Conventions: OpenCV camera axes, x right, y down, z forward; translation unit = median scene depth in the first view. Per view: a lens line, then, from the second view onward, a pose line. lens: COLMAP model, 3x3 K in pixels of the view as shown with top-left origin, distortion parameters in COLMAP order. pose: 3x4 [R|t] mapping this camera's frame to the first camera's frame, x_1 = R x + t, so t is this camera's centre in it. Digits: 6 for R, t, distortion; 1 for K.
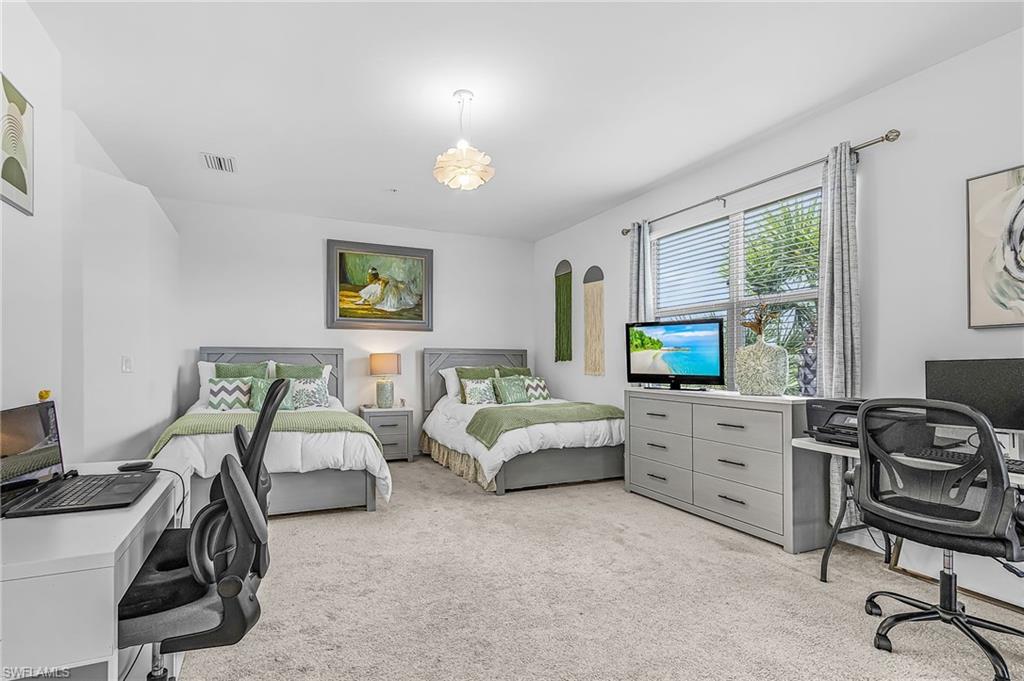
lens RADIAL K [[502.0, 0, 508.9], [0, 502.0, 350.1], [0, 0, 1]] dist [0.012593, -0.002364]
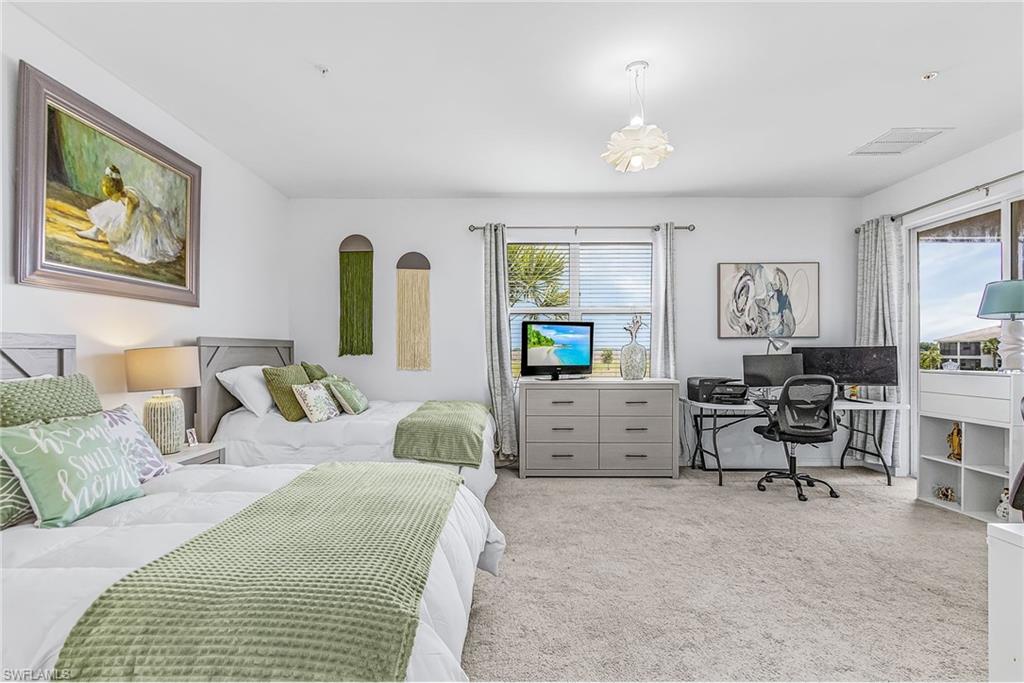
lens RADIAL K [[466.9, 0, 510.8], [0, 466.9, 338.6], [0, 0, 1]] dist [0.010815, -0.000109]
pose [[0.412311, 0.018650, 0.910852, -0.533921], [-0.019937, 0.999736, -0.011445, -0.002518], [-0.910825, -0.013440, 0.412574, 0.481178]]
